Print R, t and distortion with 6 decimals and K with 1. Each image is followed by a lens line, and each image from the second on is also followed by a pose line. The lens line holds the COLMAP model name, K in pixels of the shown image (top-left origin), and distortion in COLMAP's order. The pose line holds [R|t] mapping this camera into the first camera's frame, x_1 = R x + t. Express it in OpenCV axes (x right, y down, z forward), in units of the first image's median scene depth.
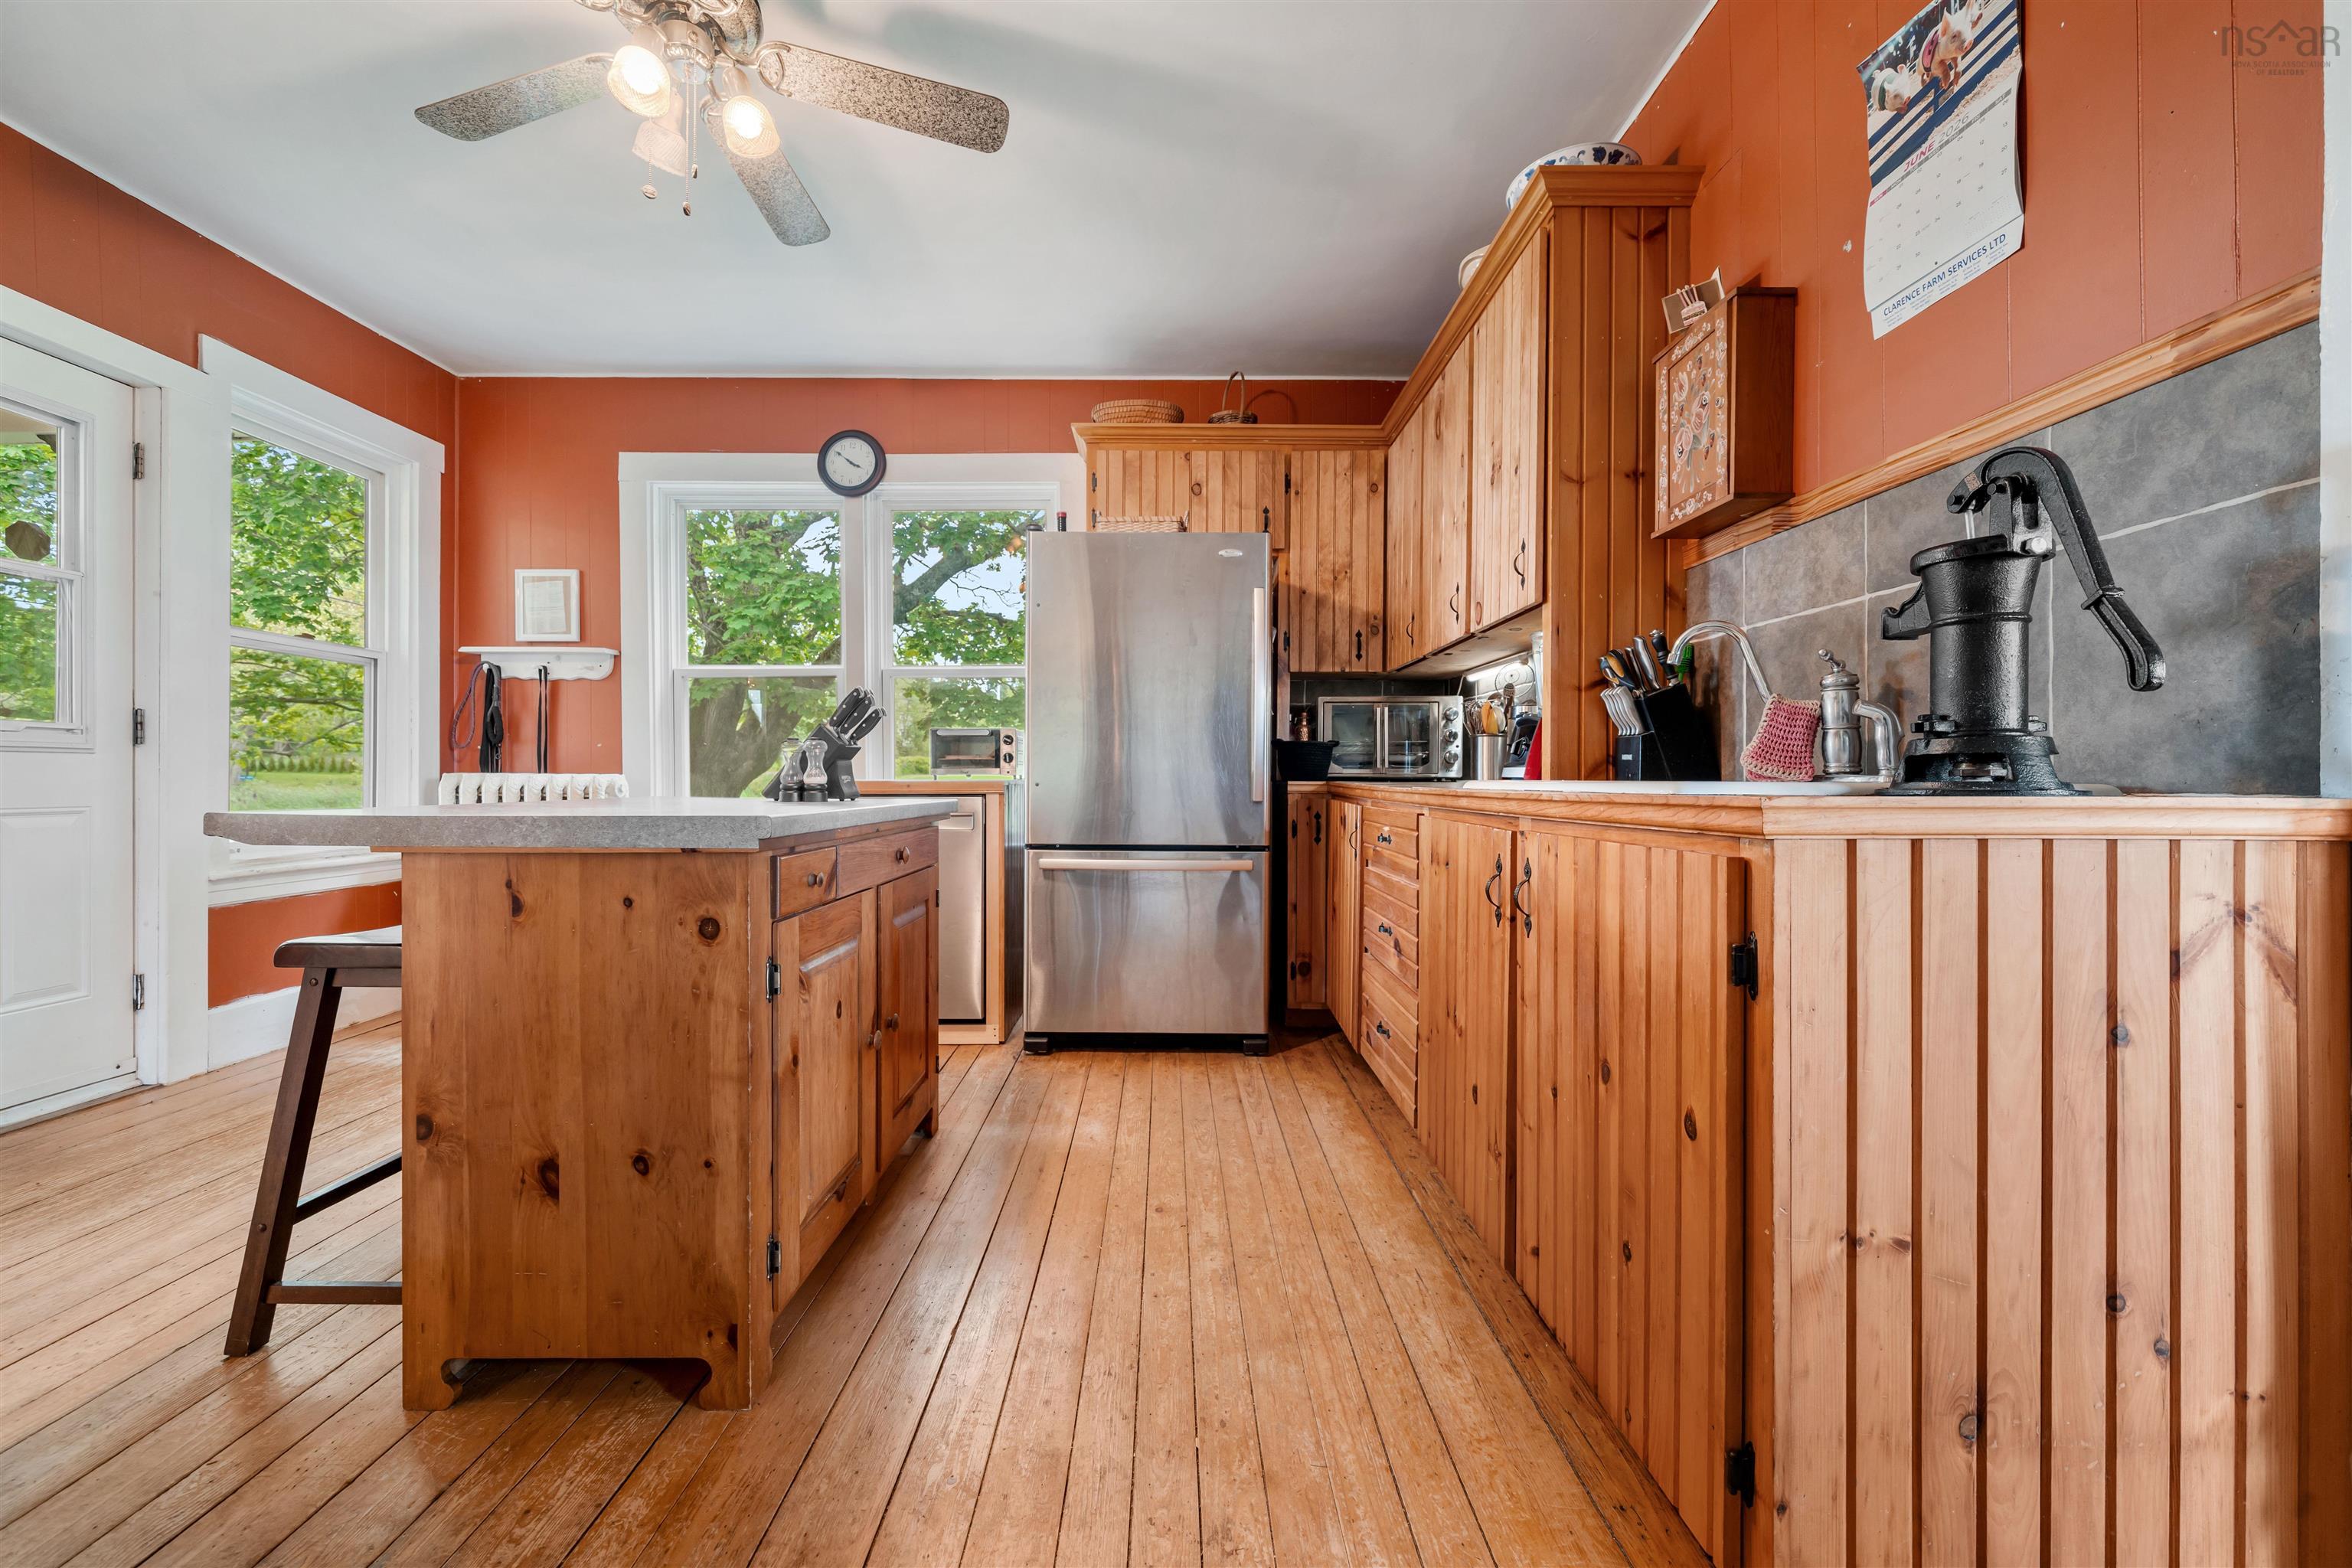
lens RADIAL K [[921.0, 0, 1174.2], [0, 921.0, 772.1], [0, 0, 1]] dist [-0.000794, -0.000117]
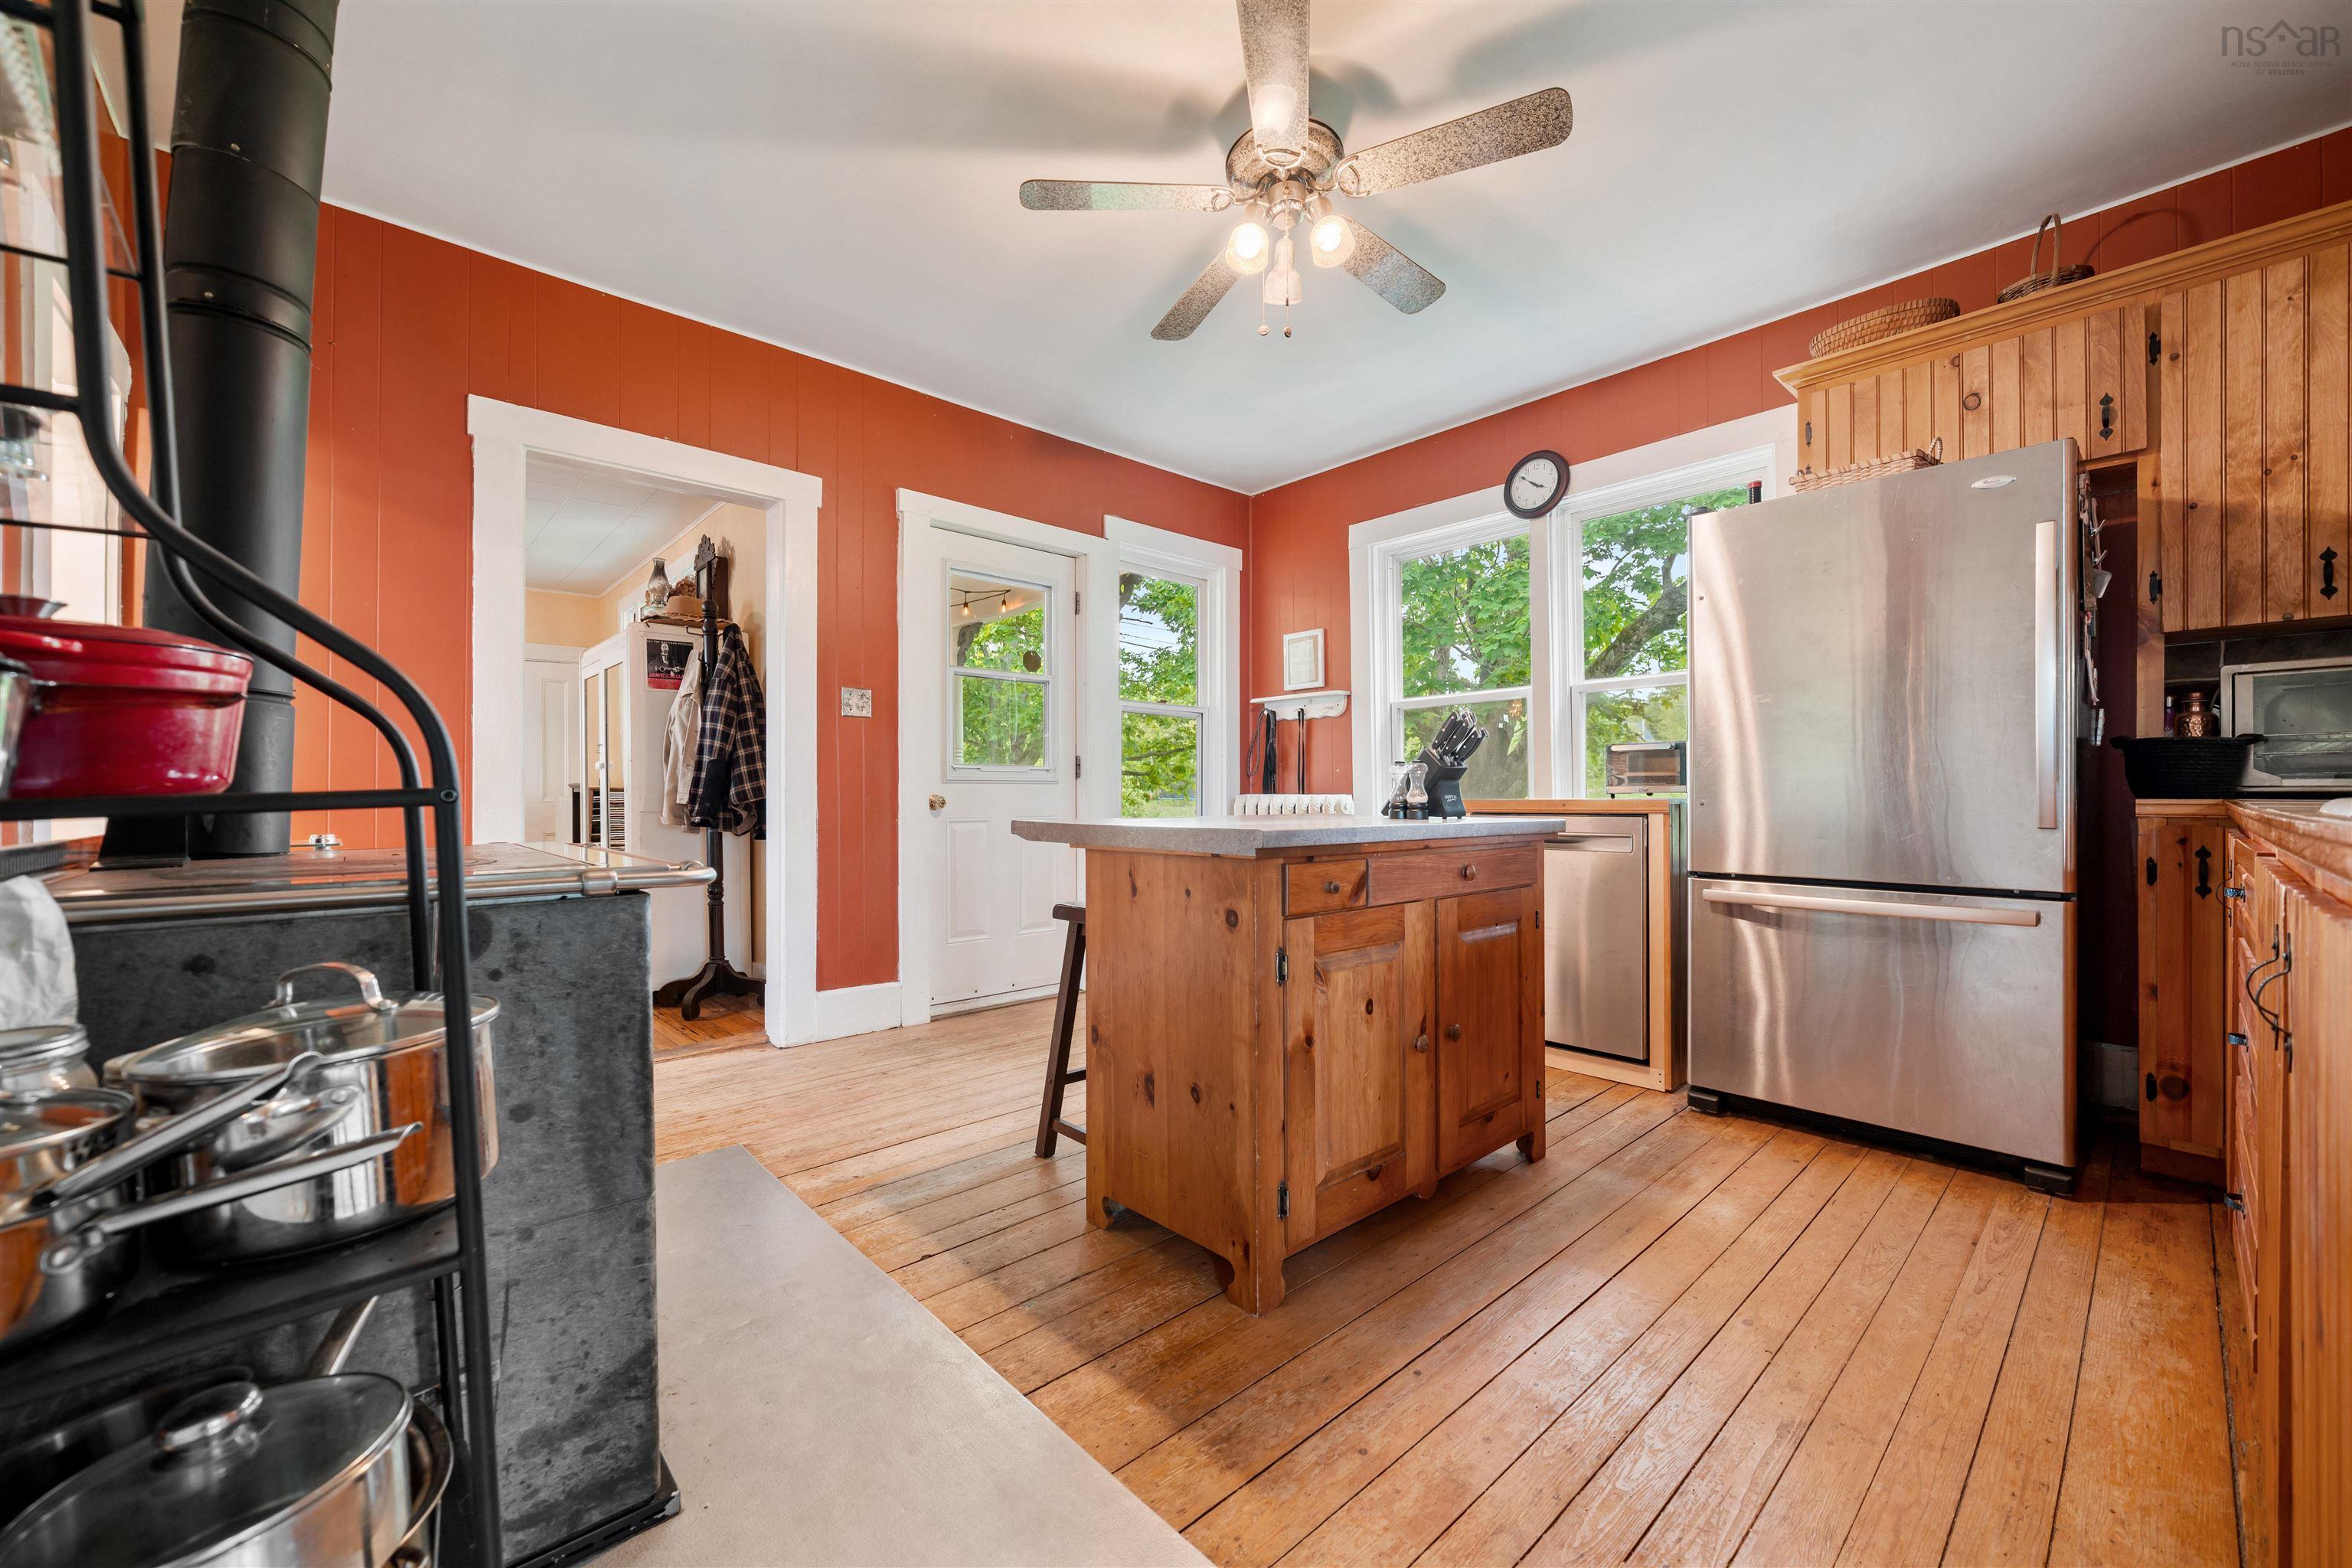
lens RADIAL K [[915.6, 0, 1176.0], [0, 915.6, 784.0], [0, 0, 1]] dist [0.000216, 0.000076]
pose [[0.668949, -0.014635, -0.743164, 0.167934], [0.009249, 0.999893, -0.011366, 0.000080], [0.743251, 0.000730, 0.669012, 0.048676]]
